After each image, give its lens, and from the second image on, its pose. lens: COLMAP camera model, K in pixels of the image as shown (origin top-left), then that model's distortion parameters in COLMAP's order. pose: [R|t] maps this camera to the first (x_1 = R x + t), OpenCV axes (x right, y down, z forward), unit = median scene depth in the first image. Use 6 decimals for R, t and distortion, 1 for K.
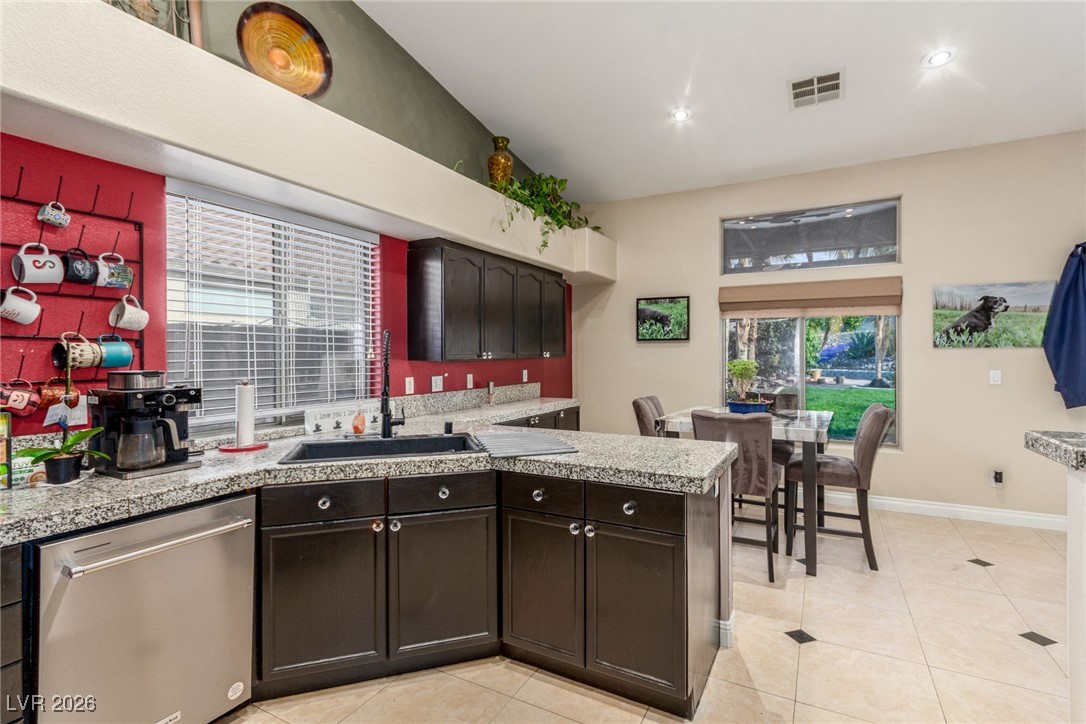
lens RADIAL K [[507.1, 0, 542.0], [0, 507.1, 357.0], [0, 0, 1]] dist [0.001184, 0.000037]
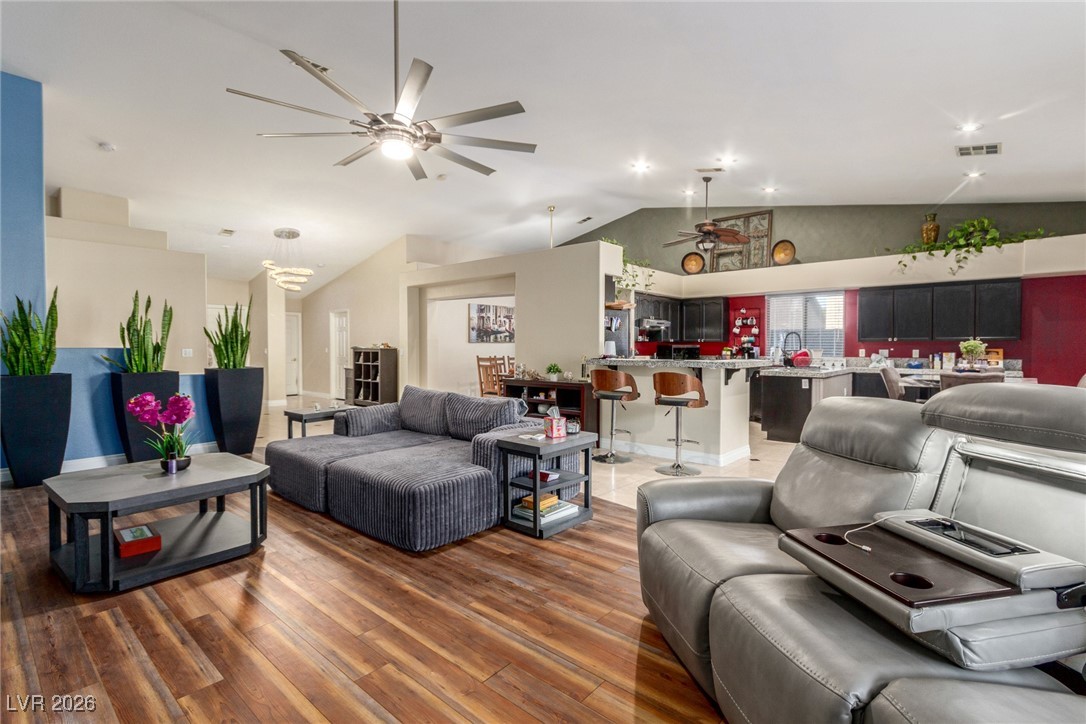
lens RADIAL K [[507.1, 0, 542.0], [0, 507.1, 357.0], [0, 0, 1]] dist [0.001184, 0.000037]
pose [[-0.239476, 0.021576, -0.970662, 1.930766], [-0.010224, 0.999642, 0.024743, 0.027917], [0.970848, 0.015850, -0.239170, 0.137606]]
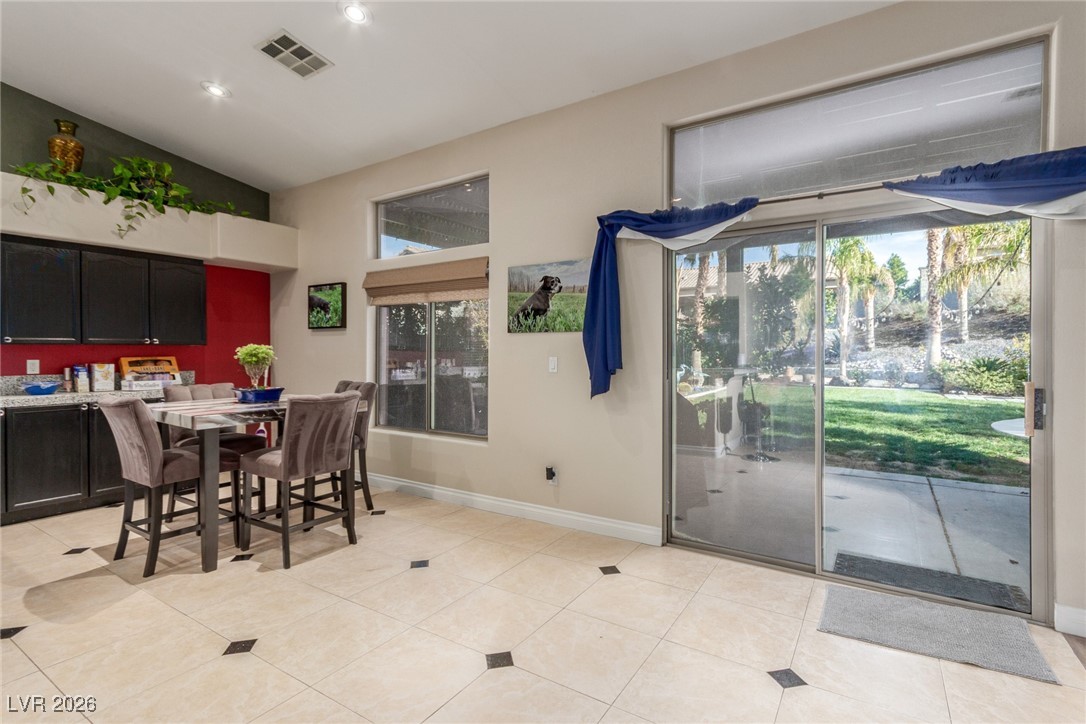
lens RADIAL K [[505.8, 0, 550.3], [0, 505.8, 354.5], [0, 0, 1]] dist [0.001717, 0.000117]
pose [[0.997202, 0.002043, -0.074731, 0.937143], [-0.002253, 0.999994, -0.002728, 0.023868], [0.074725, 0.002889, 0.997200, 0.088041]]
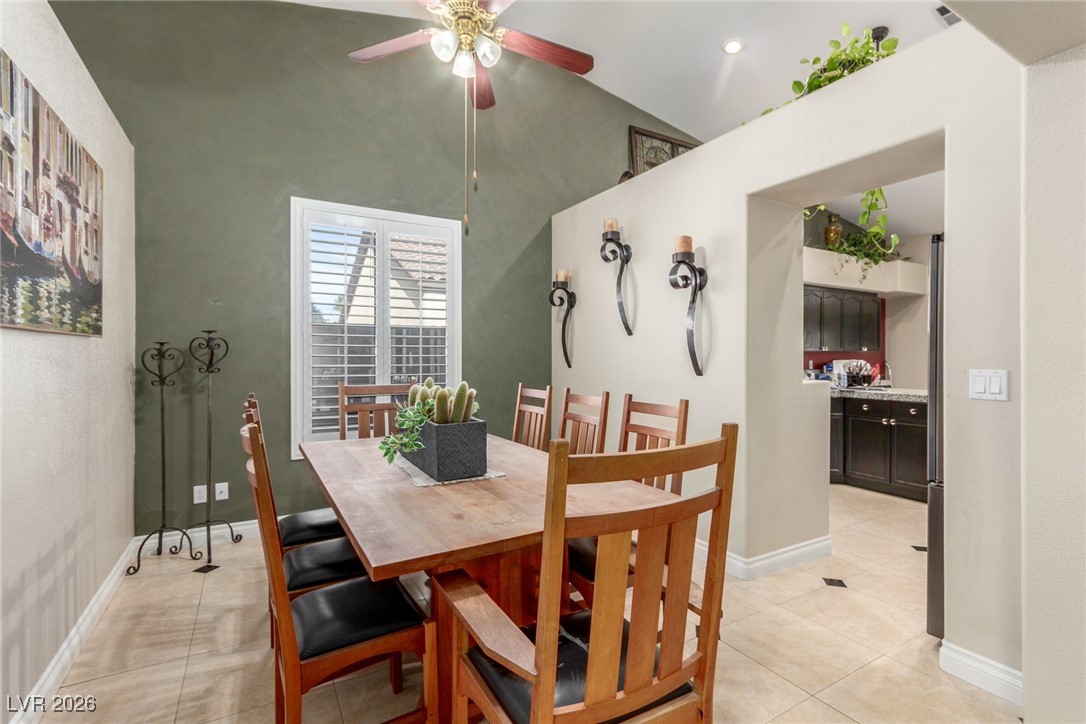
lens RADIAL K [[507.1, 0, 542.0], [0, 507.1, 357.0], [0, 0, 1]] dist [0.001184, 0.000037]
pose [[0.859532, 0.010086, -0.510983, -0.048643], [-0.011345, 0.999935, 0.000654, 0.031405], [0.510956, 0.005235, 0.859591, -0.863224]]
